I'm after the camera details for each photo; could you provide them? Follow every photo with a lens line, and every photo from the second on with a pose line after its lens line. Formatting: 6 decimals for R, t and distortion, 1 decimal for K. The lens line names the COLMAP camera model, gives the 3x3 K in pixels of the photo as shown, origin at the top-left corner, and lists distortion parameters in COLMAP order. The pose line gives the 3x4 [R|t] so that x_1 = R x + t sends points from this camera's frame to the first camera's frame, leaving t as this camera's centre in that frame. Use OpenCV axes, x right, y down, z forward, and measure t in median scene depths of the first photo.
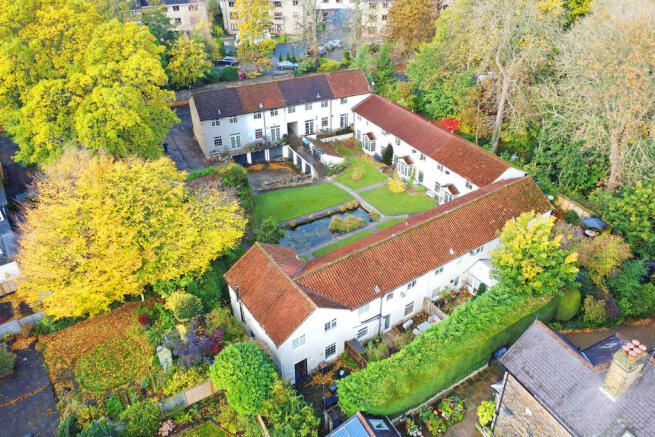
lens RADIAL K [[482.9, 0, 326.3], [0, 482.9, 212.5], [0, 0, 1]] dist [0.003935, 0.003449]
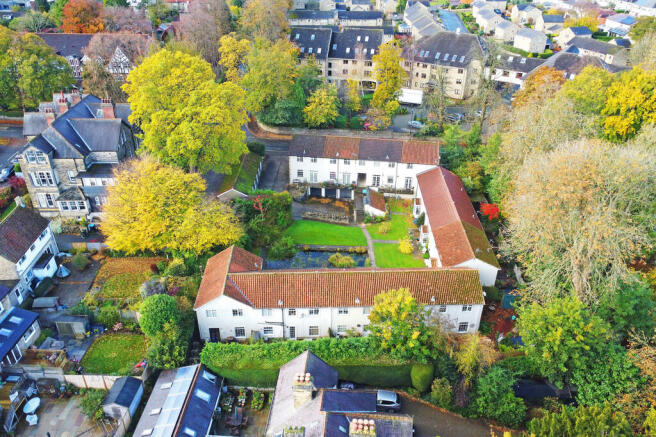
lens RADIAL K [[483.6, 0, 328.1], [0, 483.6, 223.4], [0, 0, 1]] dist [0.003935, 0.003449]
pose [[0.852663, 0.284861, -0.437972, 0.435730], [-0.304339, 0.952186, 0.026809, -0.075931], [0.424668, 0.110433, 0.898589, -0.112233]]
